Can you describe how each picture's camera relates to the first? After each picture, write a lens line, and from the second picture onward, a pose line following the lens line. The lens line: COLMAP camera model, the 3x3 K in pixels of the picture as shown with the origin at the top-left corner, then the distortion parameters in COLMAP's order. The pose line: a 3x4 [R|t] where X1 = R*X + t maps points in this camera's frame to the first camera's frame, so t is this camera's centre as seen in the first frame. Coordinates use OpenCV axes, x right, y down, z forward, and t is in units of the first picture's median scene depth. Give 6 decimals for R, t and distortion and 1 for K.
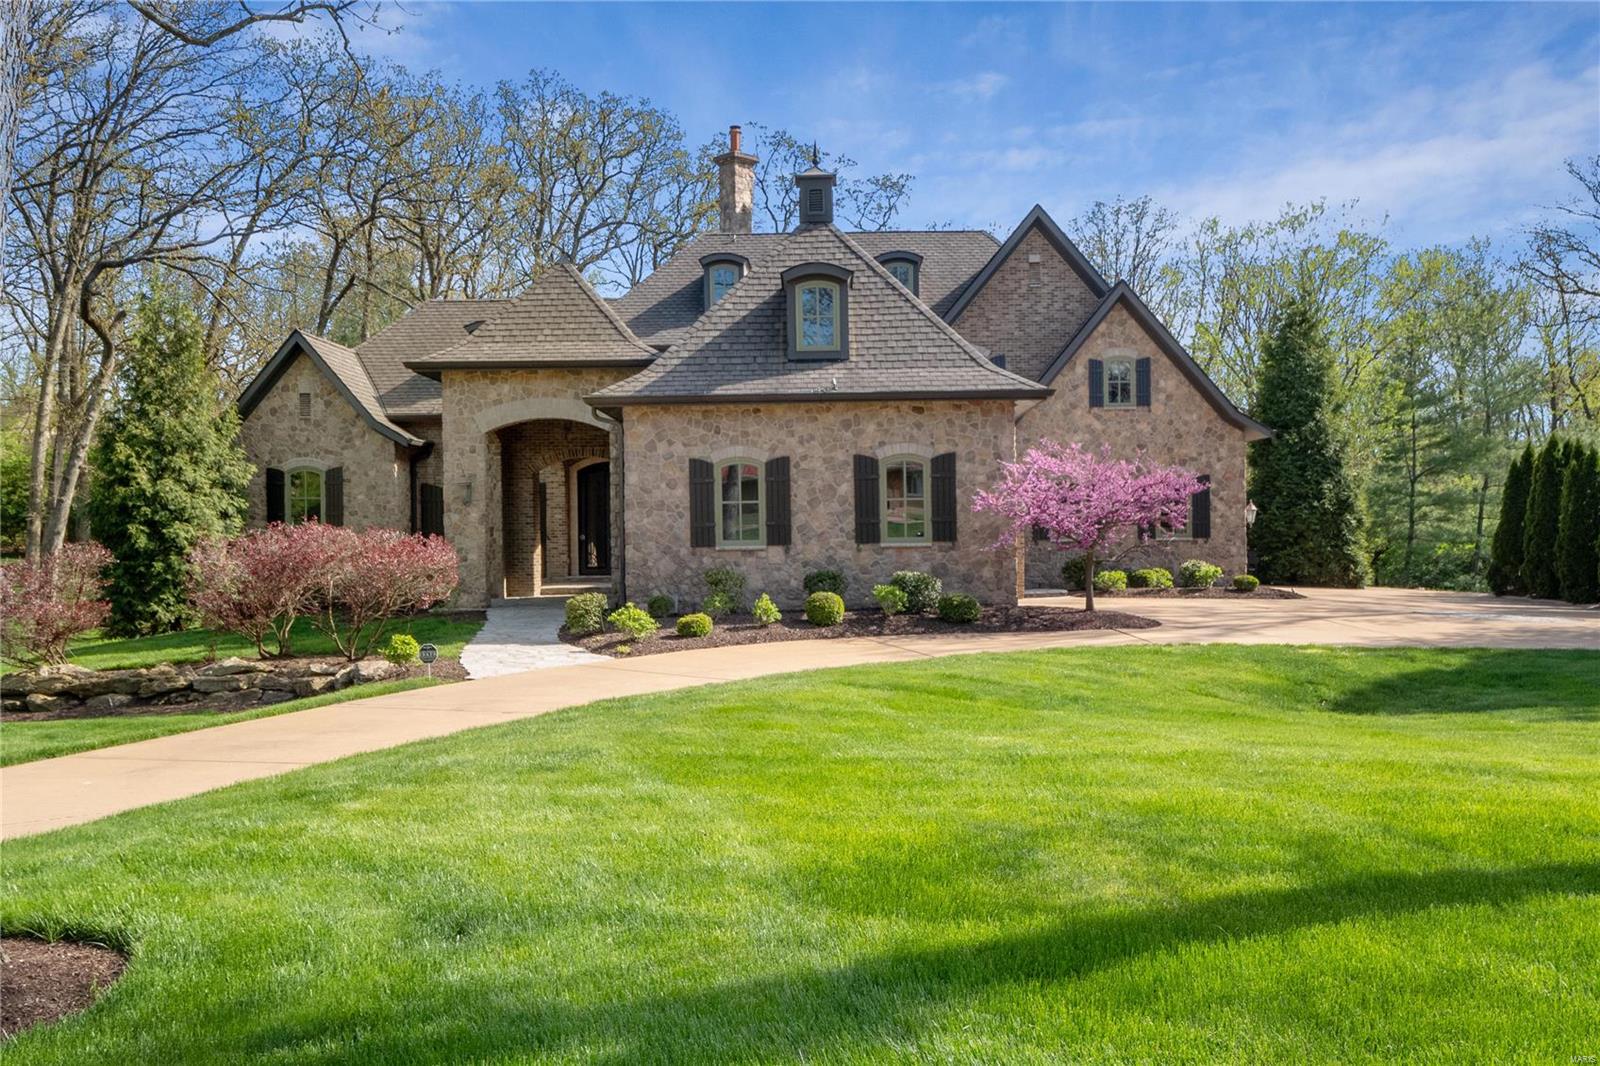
lens RADIAL K [[1372.6, 0, 800.0], [0, 1372.6, 533.0], [0, 0, 1]] dist [-0.001540, -0.000875]
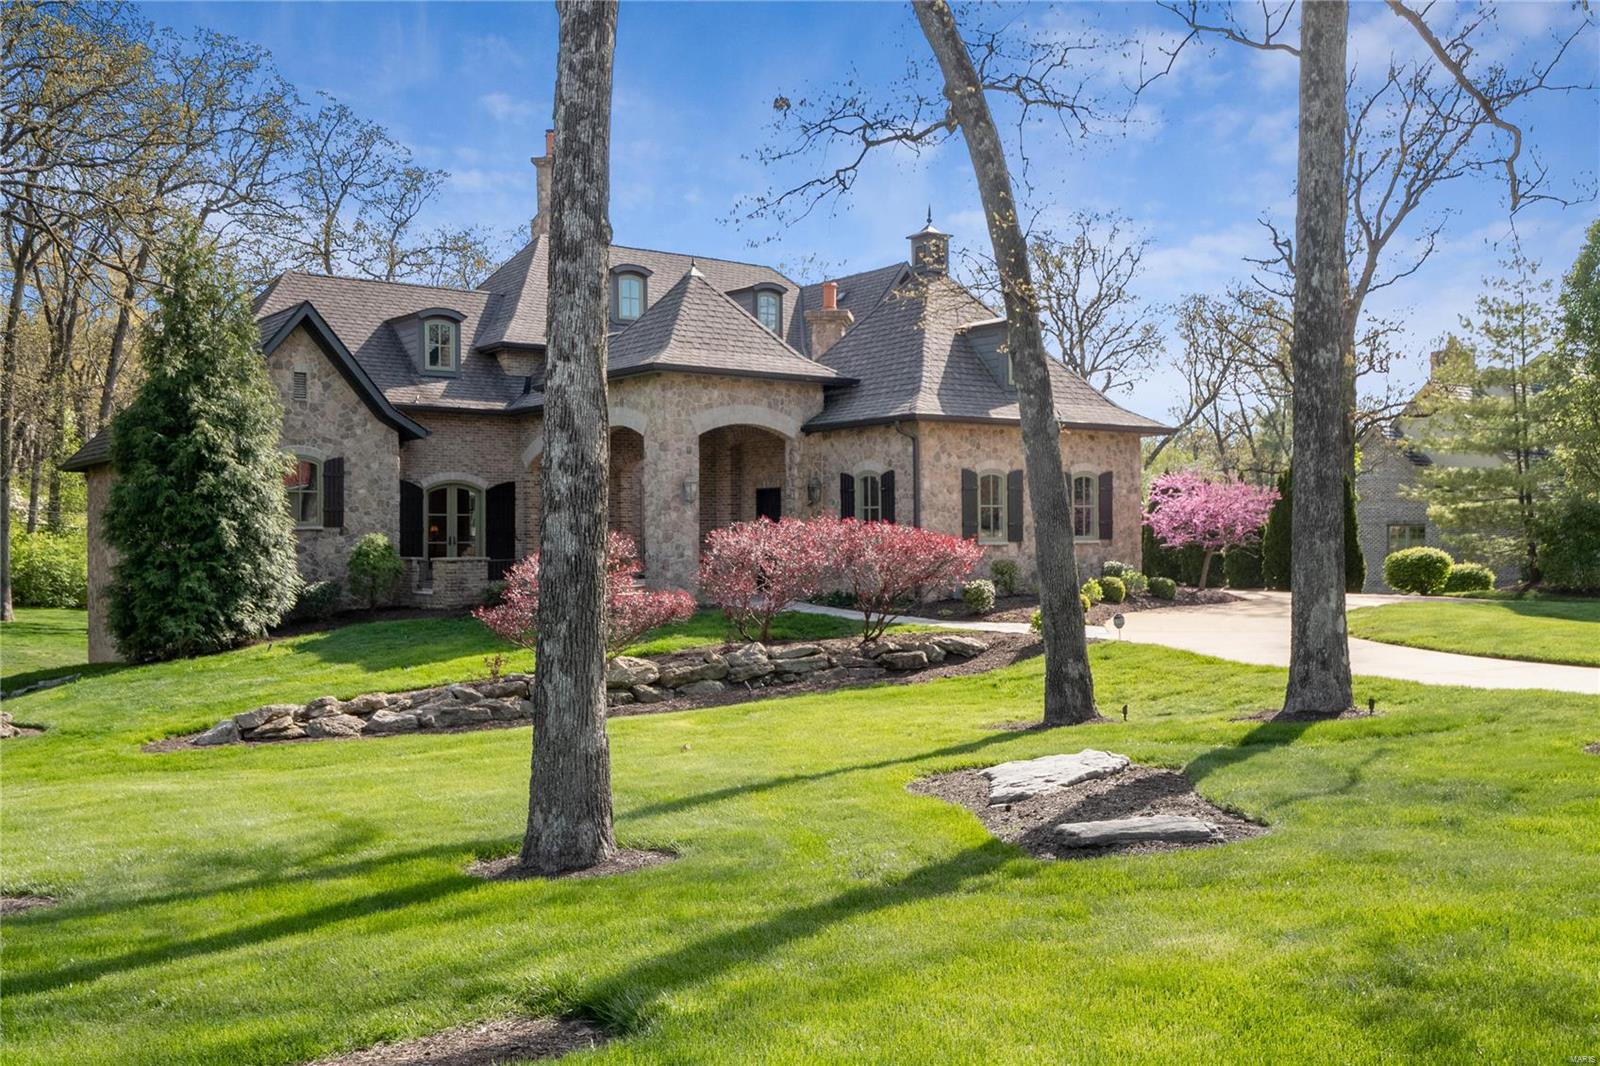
lens RADIAL K [[1465.5, 0, 800.0], [0, 1465.5, 533.0], [0, 0, 1]] dist [0.012926, 0.003023]
pose [[0.787324, 0.009366, 0.616469, -0.753128], [-0.002015, 0.999918, -0.012619, 0.014060], [-0.616537, 0.008693, 0.787278, 0.062796]]
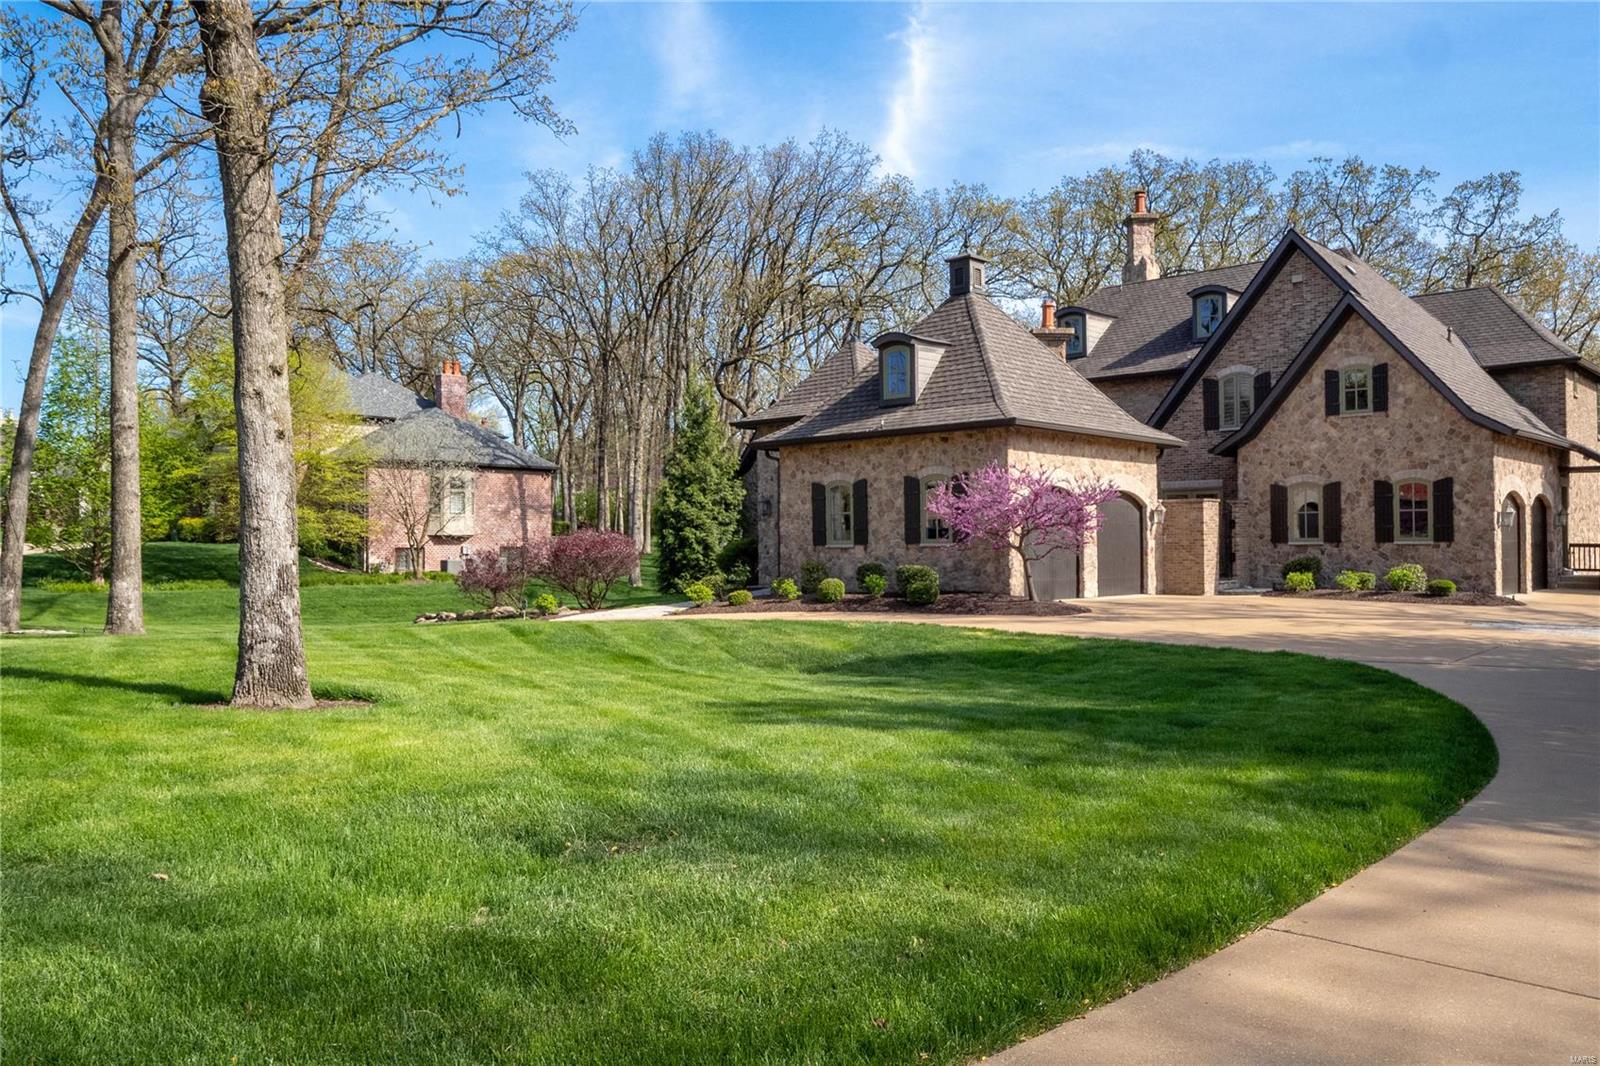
lens RADIAL K [[1165.9, 0, 800.0], [0, 1165.9, 533.0], [0, 0, 1]] dist [-0.006449, -0.002099]
pose [[0.741462, 0.001208, -0.670994, 0.548733], [-0.002018, 0.999998, -0.000430, -0.001498], [0.670992, 0.001673, 0.741462, 0.079939]]
